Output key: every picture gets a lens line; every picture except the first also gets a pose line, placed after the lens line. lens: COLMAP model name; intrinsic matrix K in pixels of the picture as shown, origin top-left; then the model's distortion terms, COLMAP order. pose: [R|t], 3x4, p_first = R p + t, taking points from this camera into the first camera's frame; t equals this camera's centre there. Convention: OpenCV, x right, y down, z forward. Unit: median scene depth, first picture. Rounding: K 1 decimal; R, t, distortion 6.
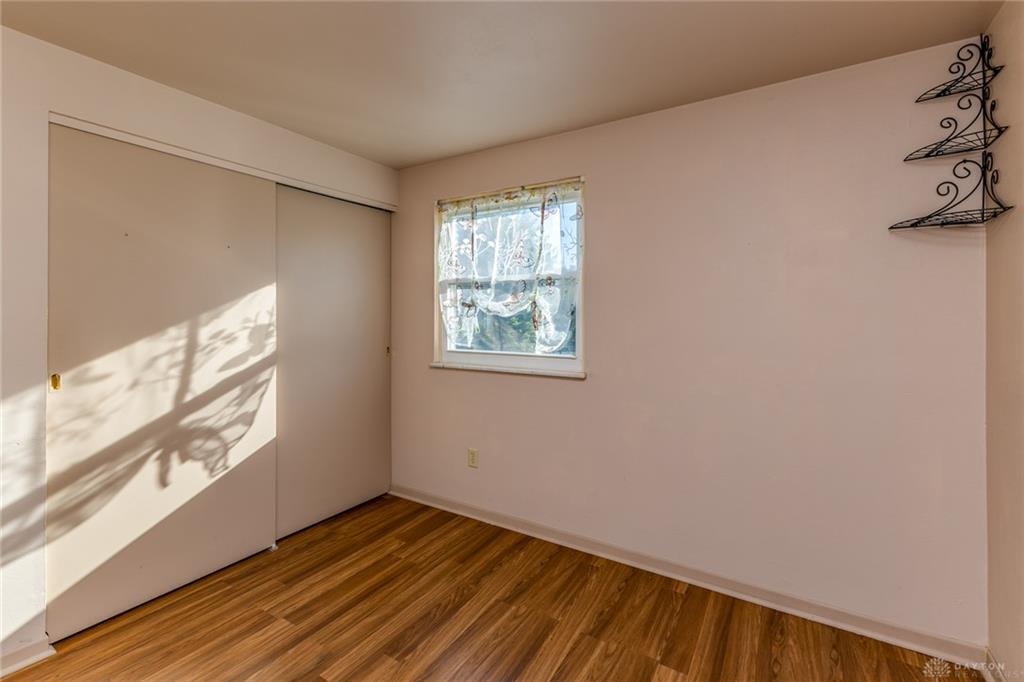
lens RADIAL K [[452.9, 0, 511.9], [0, 452.9, 314.2], [0, 0, 1]] dist [0.013016, -0.000076]
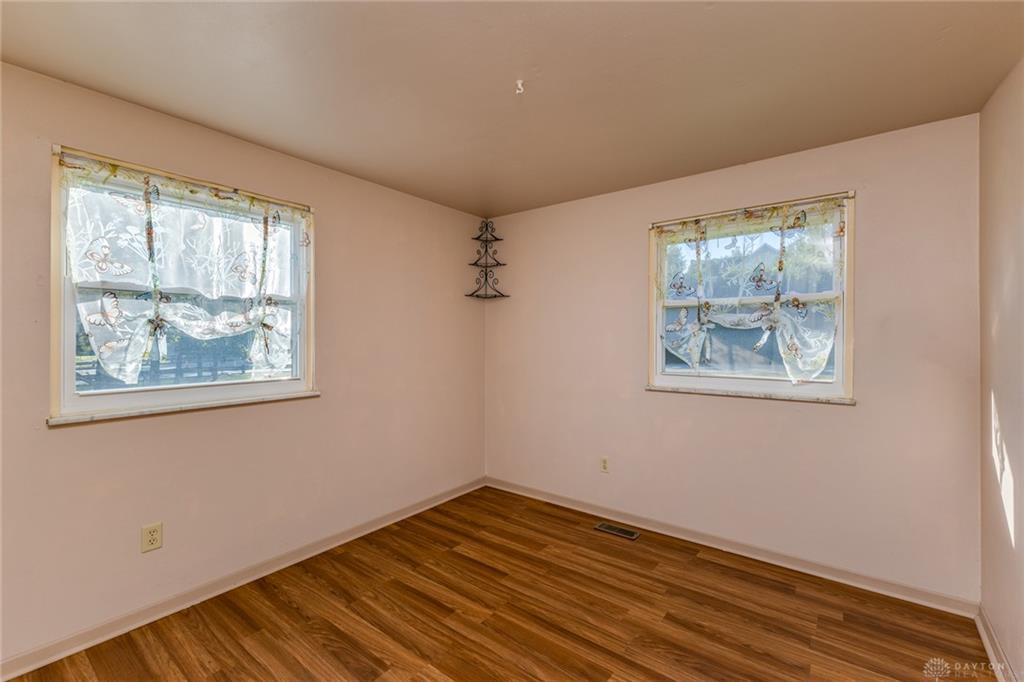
lens RADIAL K [[439.9, 0, 512.0], [0, 439.9, 341.0], [0, 0, 1]] dist [0.000873, -0.000011]
pose [[0.098960, -0.009818, 0.995043, -0.804835], [-0.000508, 0.999951, 0.009917, 0.000162], [-0.995091, -0.001487, 0.098950, 0.412989]]
